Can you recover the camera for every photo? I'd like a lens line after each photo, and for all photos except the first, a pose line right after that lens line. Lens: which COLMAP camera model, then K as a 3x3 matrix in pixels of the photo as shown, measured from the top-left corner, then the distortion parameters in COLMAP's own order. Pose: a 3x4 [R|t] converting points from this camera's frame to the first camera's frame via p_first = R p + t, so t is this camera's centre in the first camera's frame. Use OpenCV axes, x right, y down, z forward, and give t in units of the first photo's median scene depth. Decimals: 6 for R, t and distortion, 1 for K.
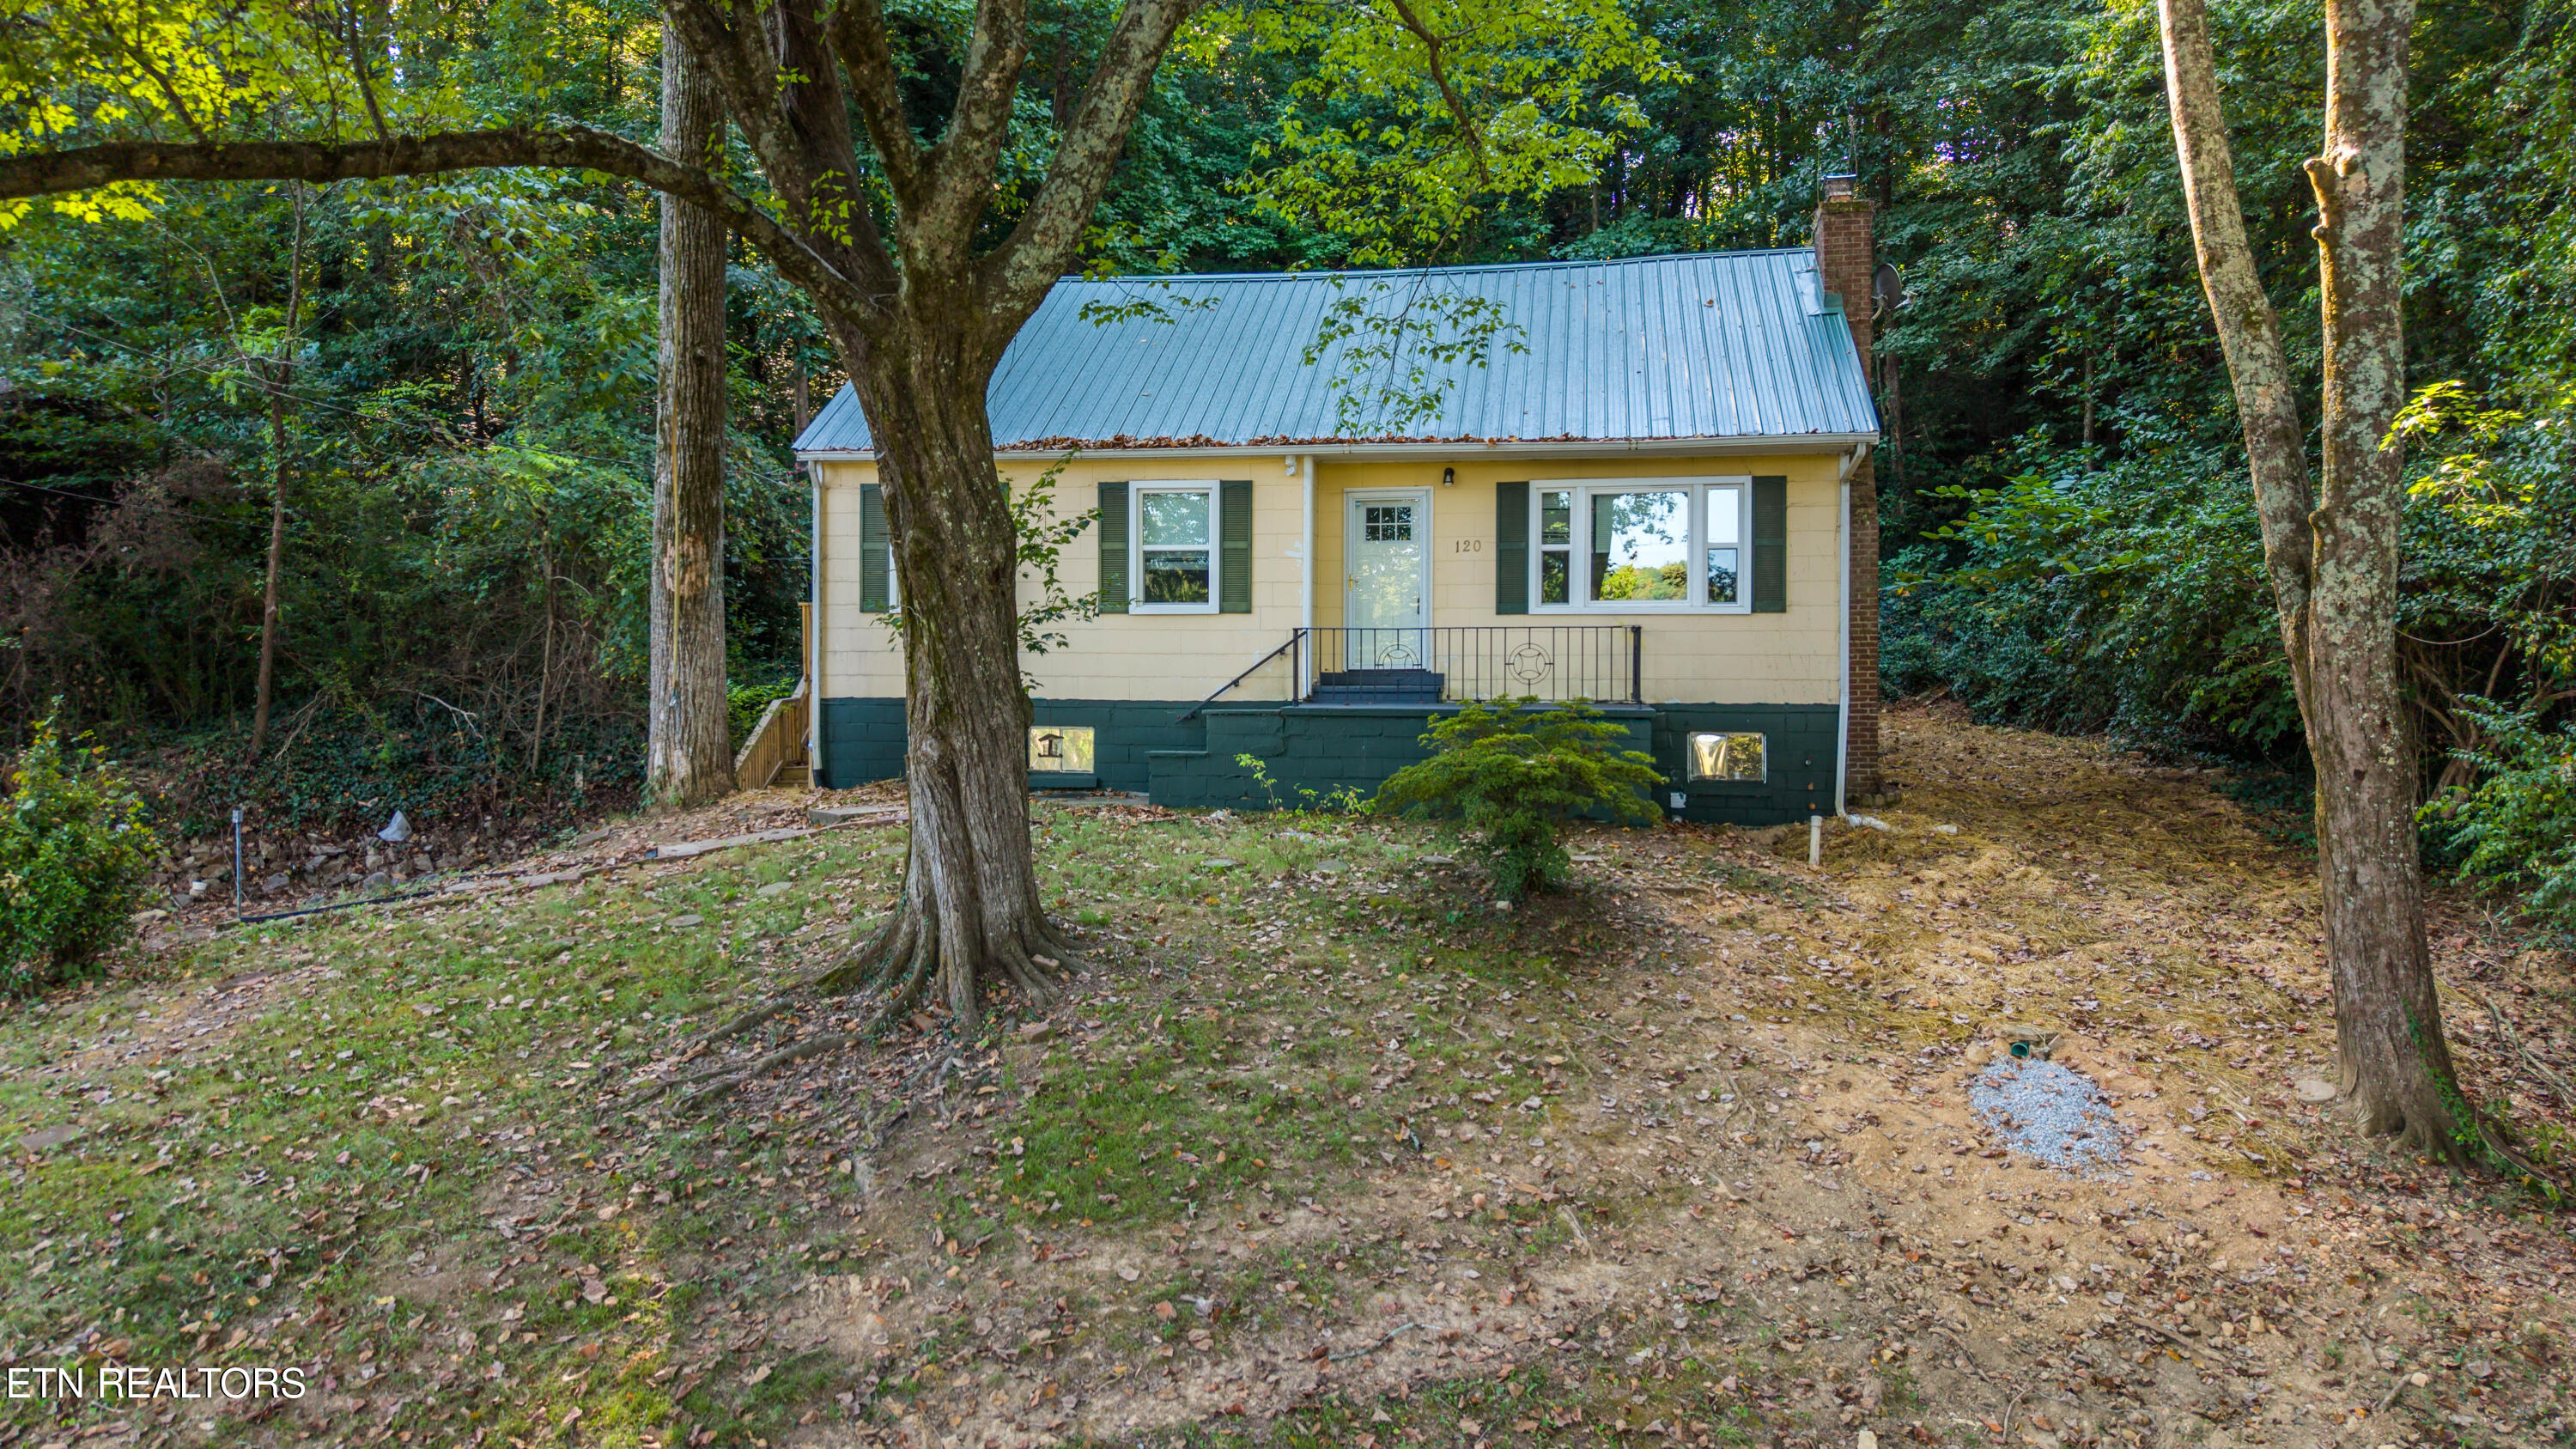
lens RADIAL K [[1702.5, 0, 1301.2], [0, 1702.5, 657.4], [0, 0, 1]] dist [0.039875, -0.036978]
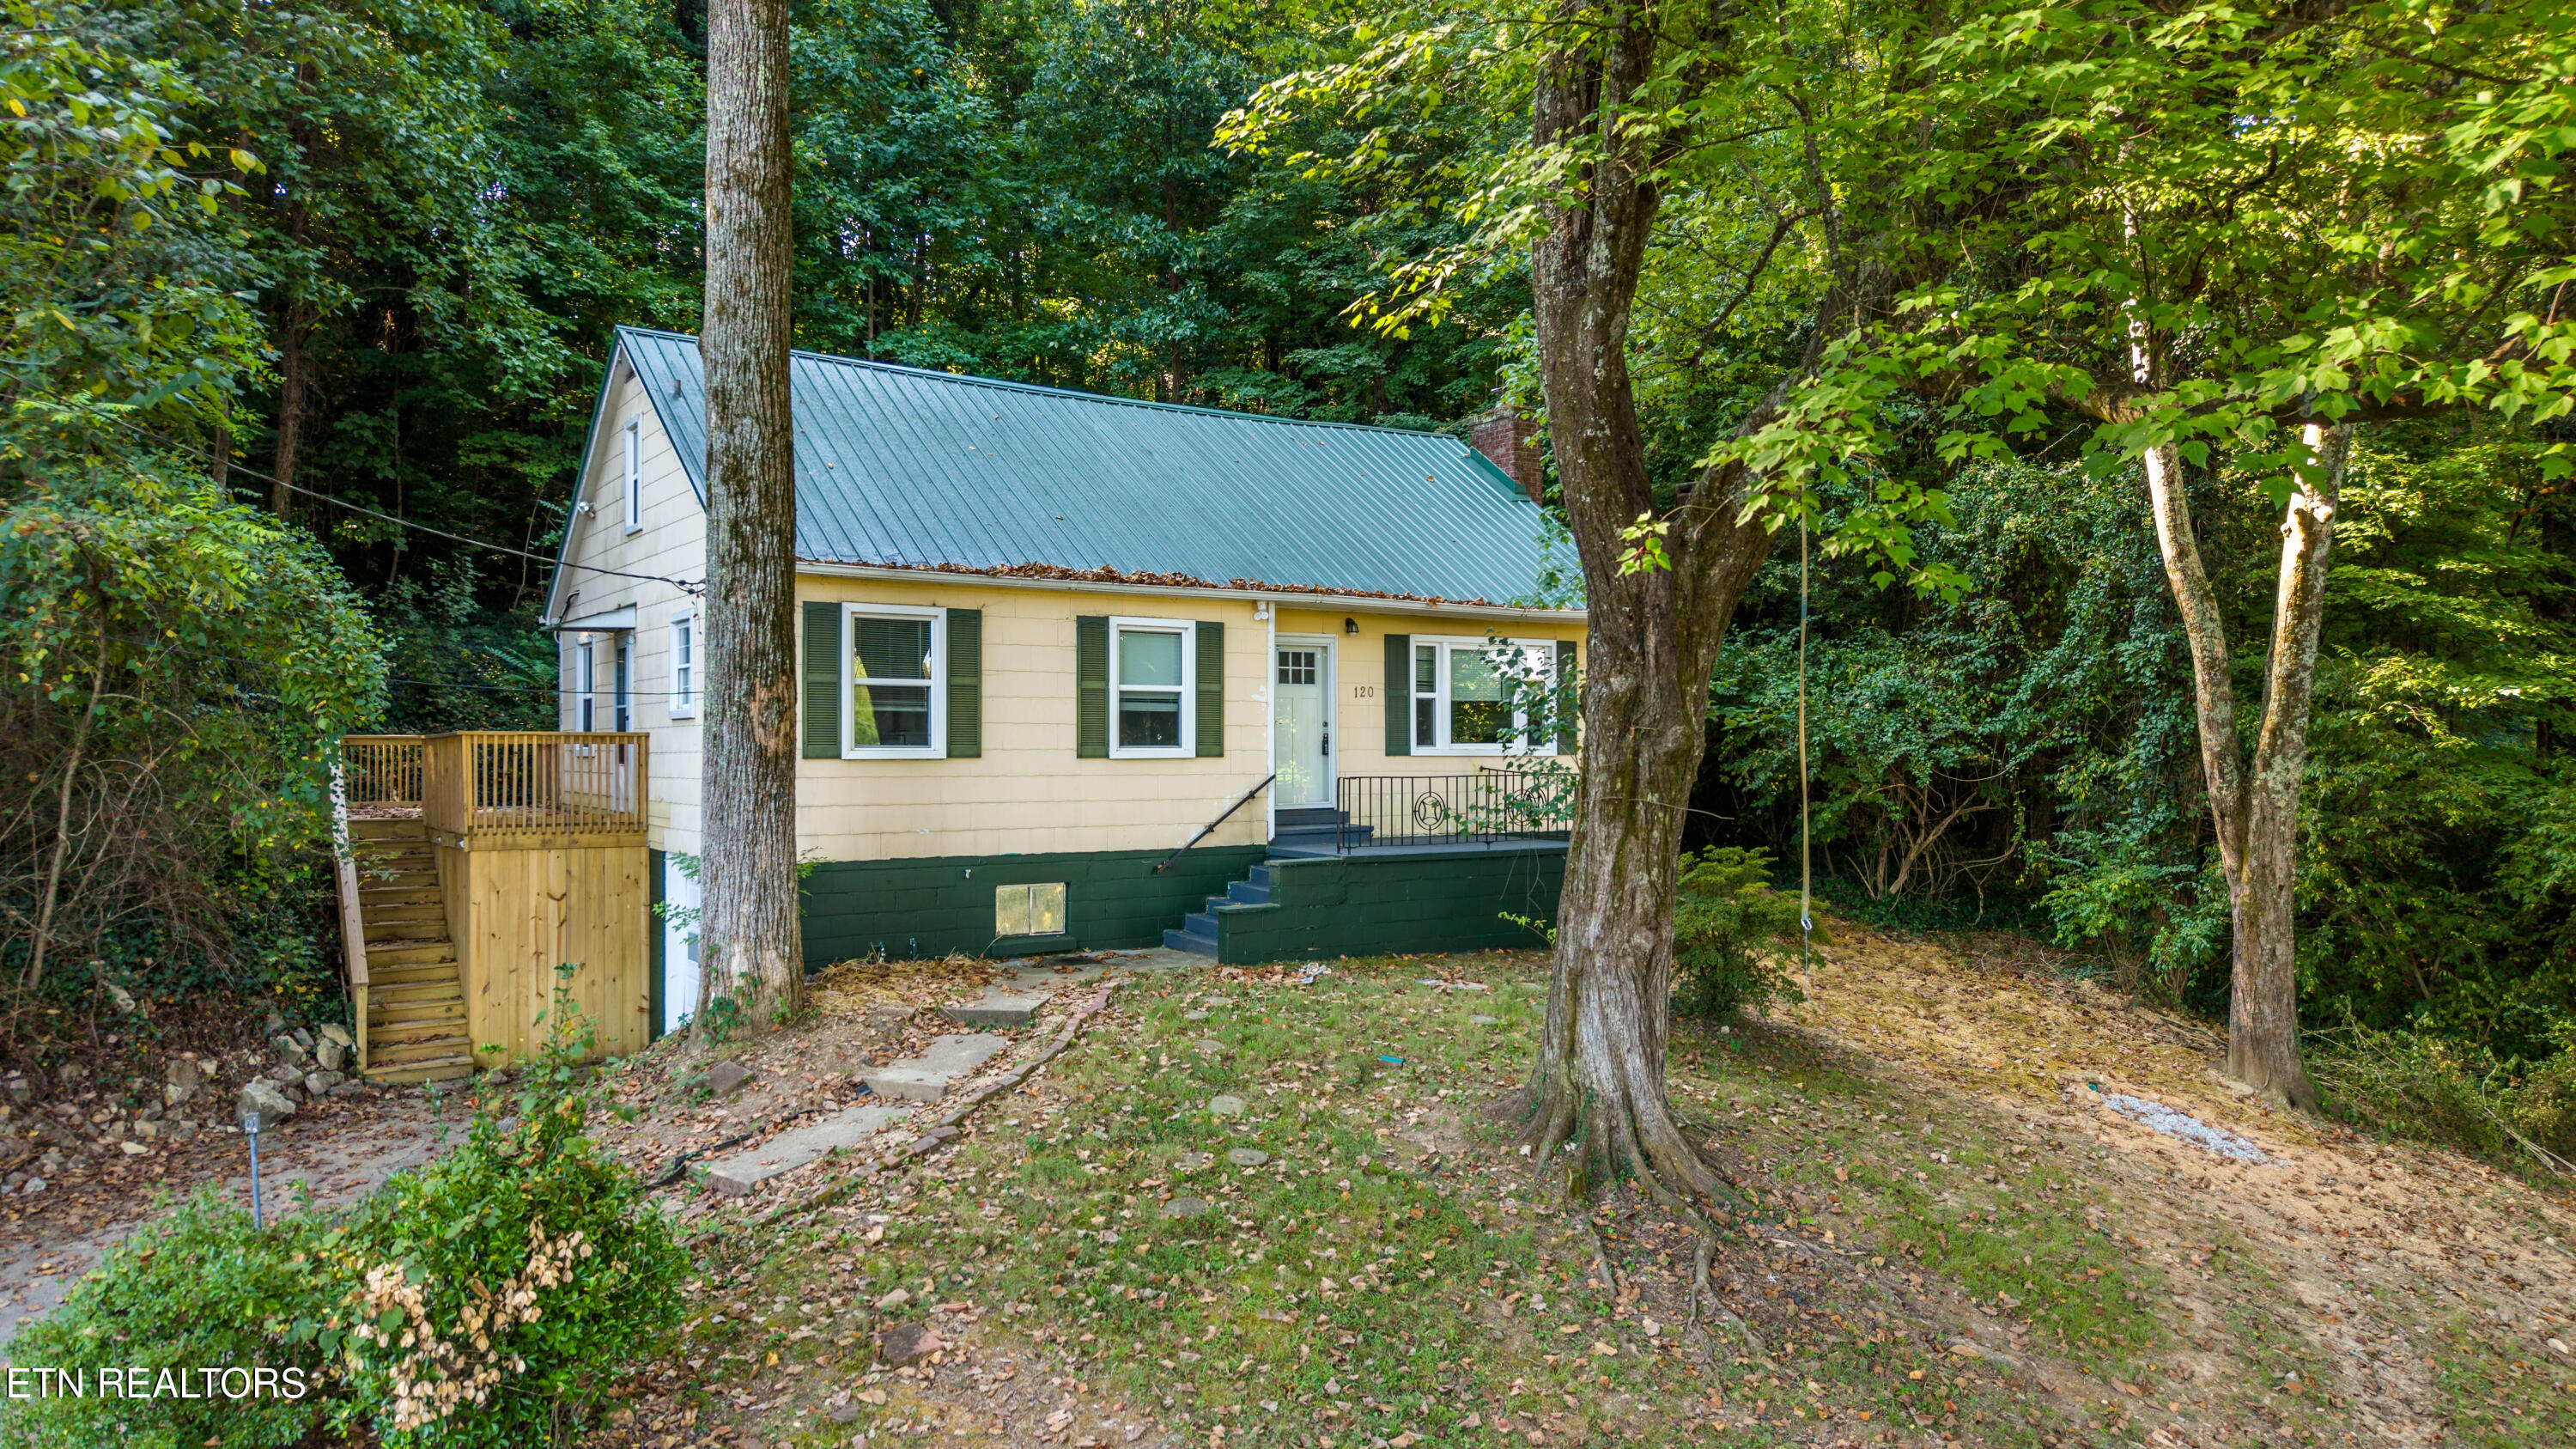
lens RADIAL K [[1669.8, 0, 1276.4], [0, 1669.8, 729.3], [0, 0, 1]] dist [0.050451, -0.056997]
pose [[0.739914, 0.001255, 0.672701, -0.991540], [-0.005568, 0.999975, 0.004258, -0.070802], [-0.672679, -0.006896, 0.739902, 0.401220]]
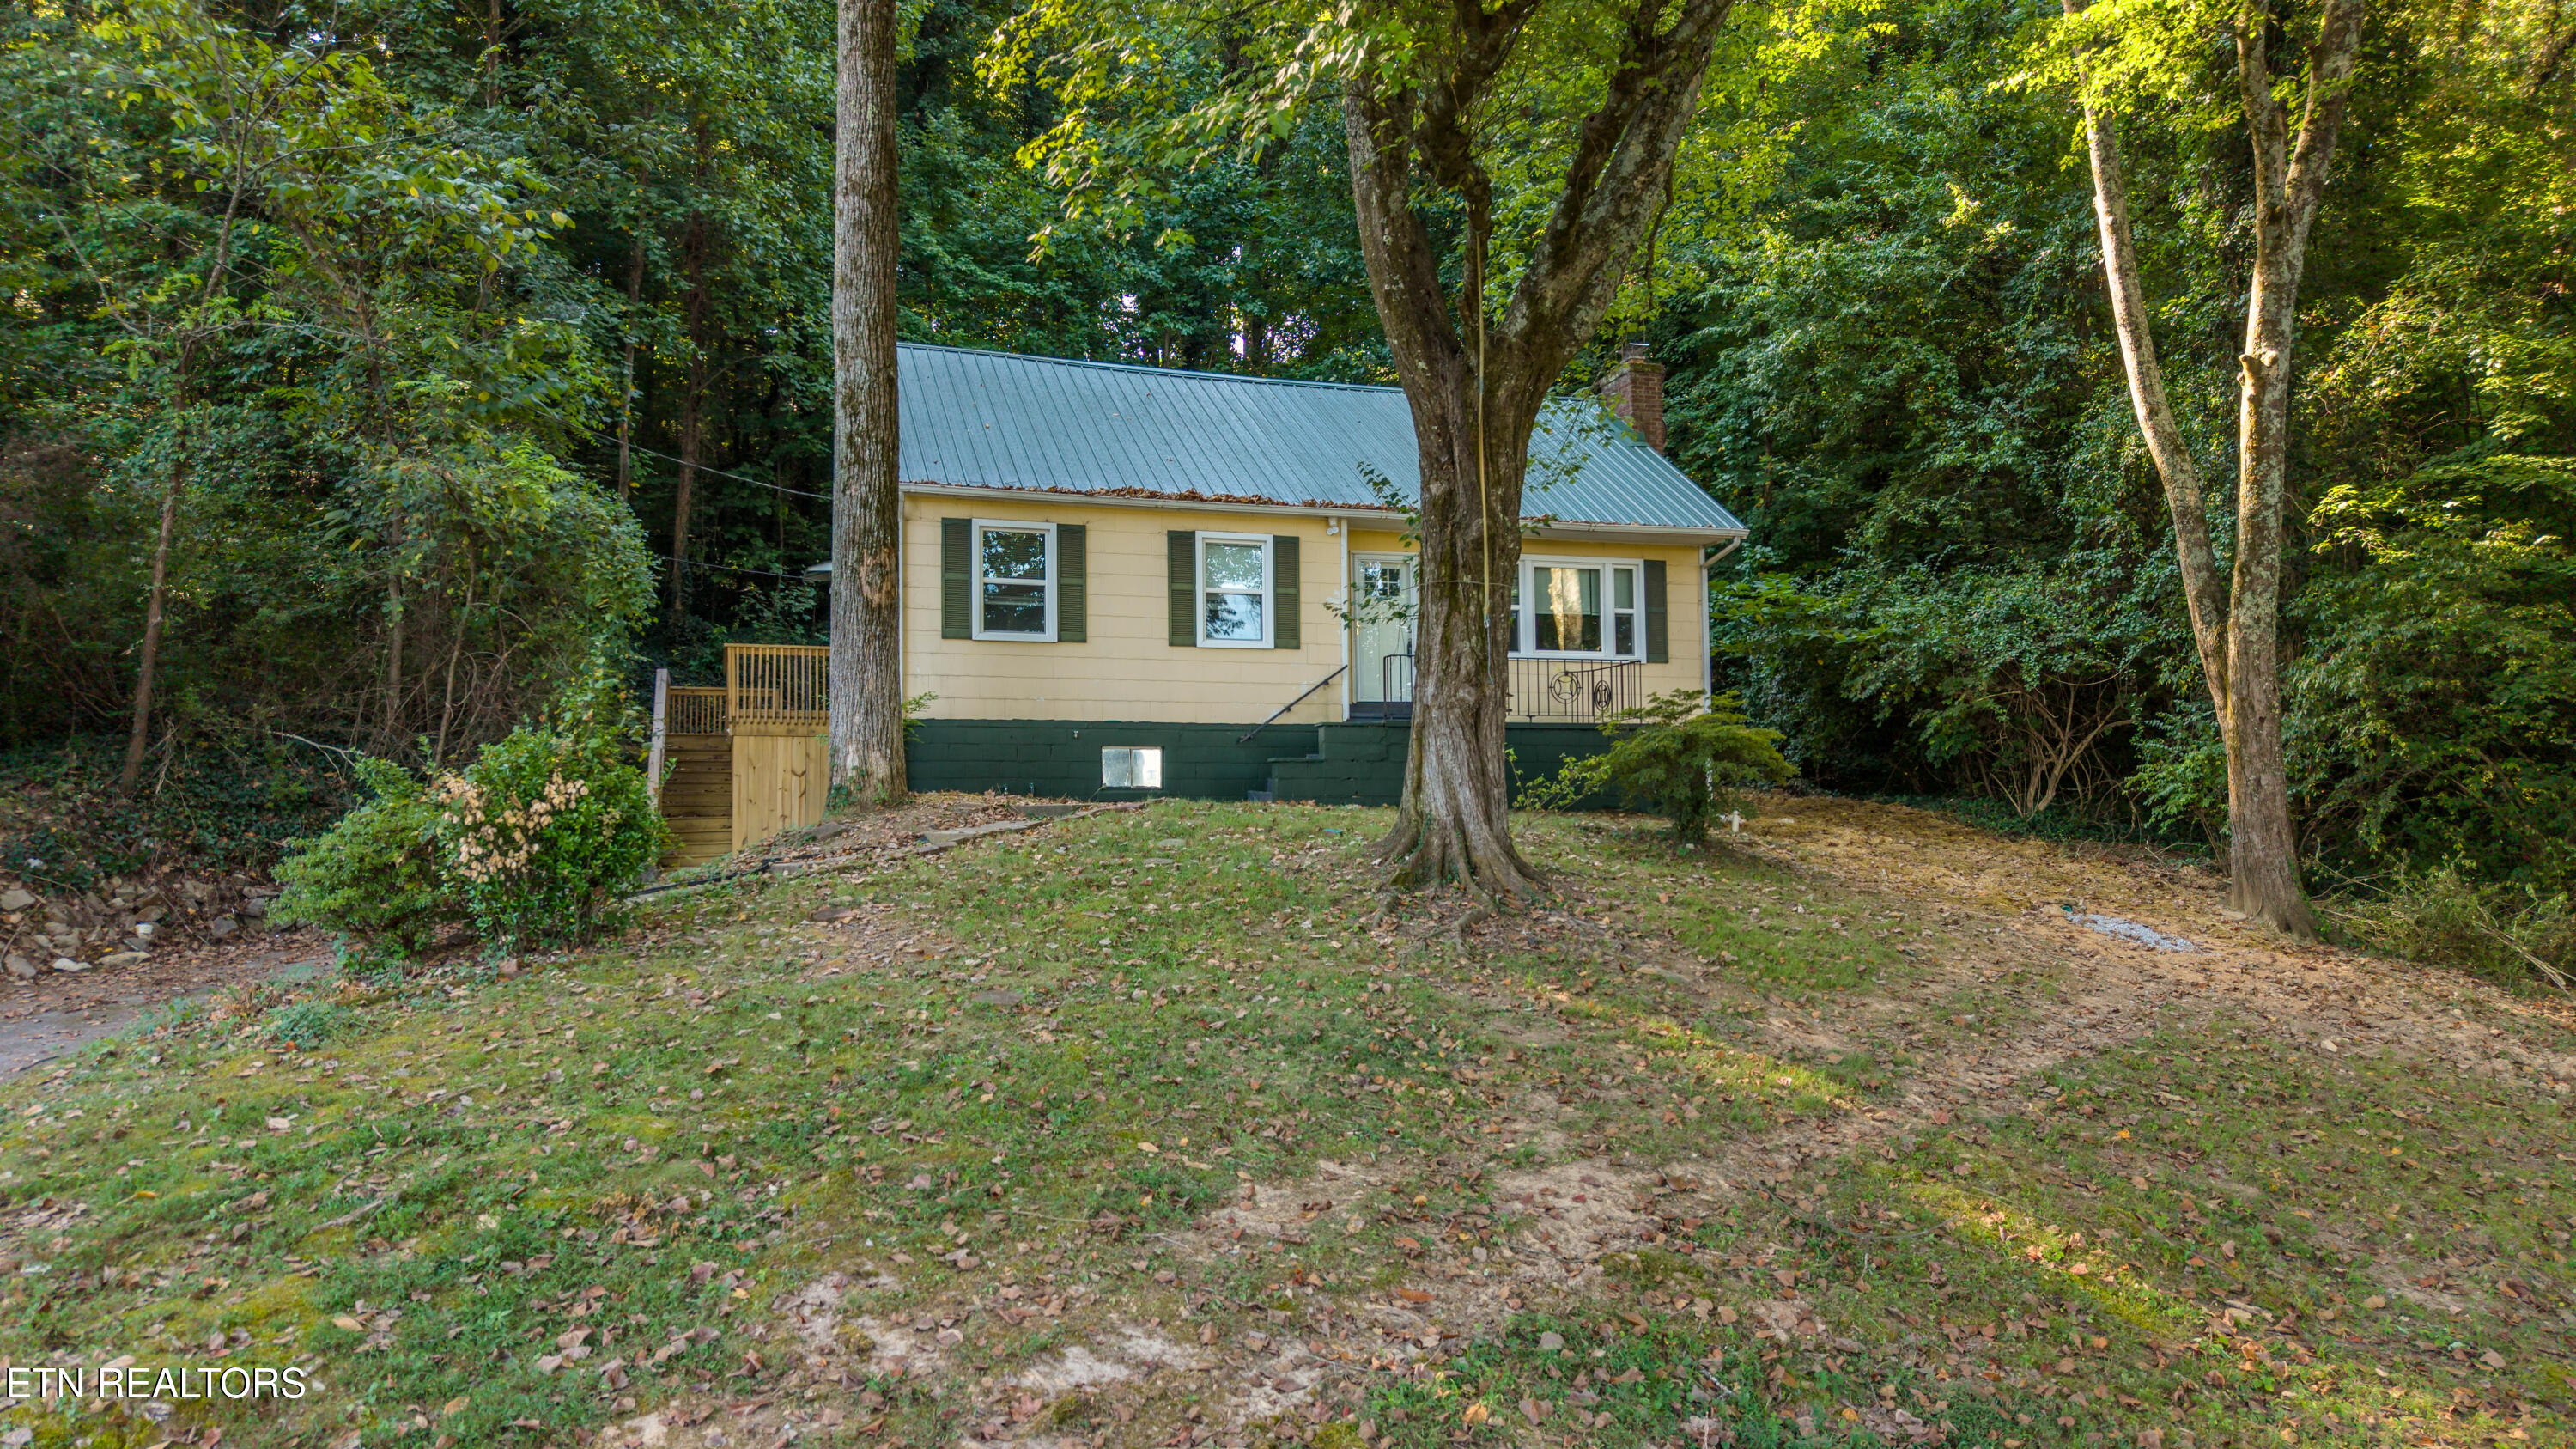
lens RADIAL K [[1690.8, 0, 1288.0], [0, 1690.8, 724.5], [0, 0, 1]] dist [0.059423, -0.062031]
pose [[0.886621, 0.018429, 0.462130, -0.867569], [0.008213, 0.998421, -0.055573, 0.136404], [-0.462424, 0.053068, 0.885069, -0.035482]]
